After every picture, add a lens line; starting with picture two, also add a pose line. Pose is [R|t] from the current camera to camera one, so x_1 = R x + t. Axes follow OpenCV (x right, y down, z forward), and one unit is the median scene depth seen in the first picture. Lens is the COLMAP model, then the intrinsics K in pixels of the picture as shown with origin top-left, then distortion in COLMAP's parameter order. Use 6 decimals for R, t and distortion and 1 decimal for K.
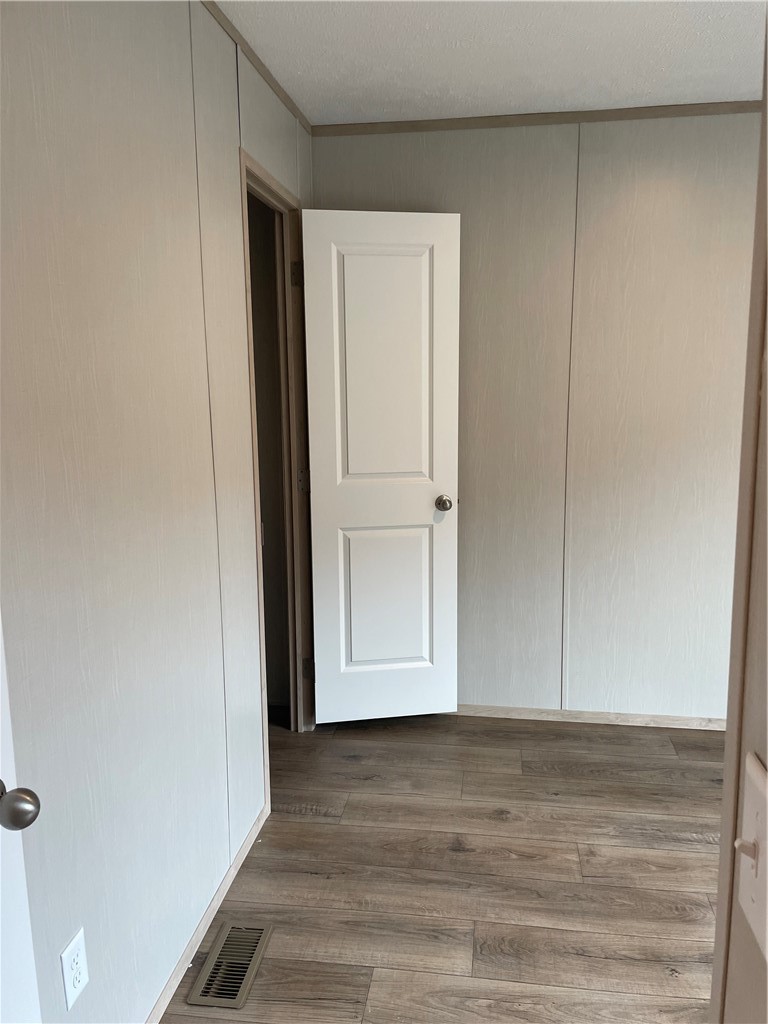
lens RADIAL K [[766.9, 0, 392.5], [0, 766.9, 509.6], [0, 0, 1]] dist [0.092833, -0.117660]
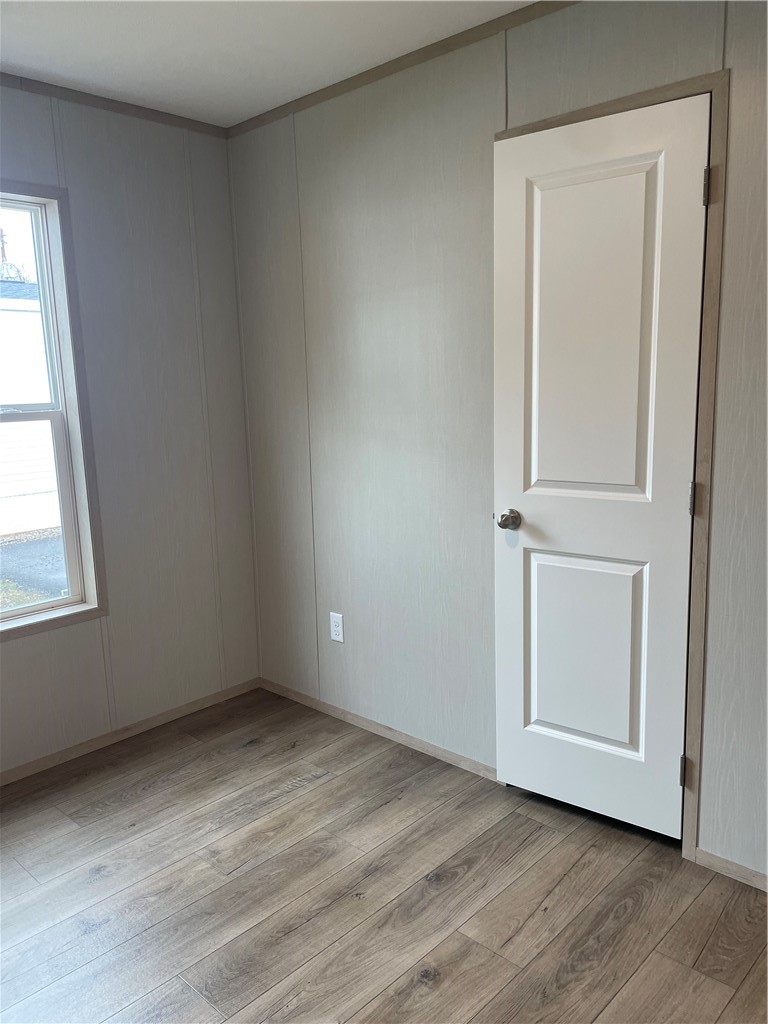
lens RADIAL K [[766.9, 0, 392.5], [0, 766.9, 509.6], [0, 0, 1]] dist [0.092833, -0.117660]
pose [[0.573726, -0.135679, 0.807731, -0.363854], [0.152994, 0.986579, 0.057051, -0.009289], [-0.804631, 0.090846, 0.586784, 0.208955]]
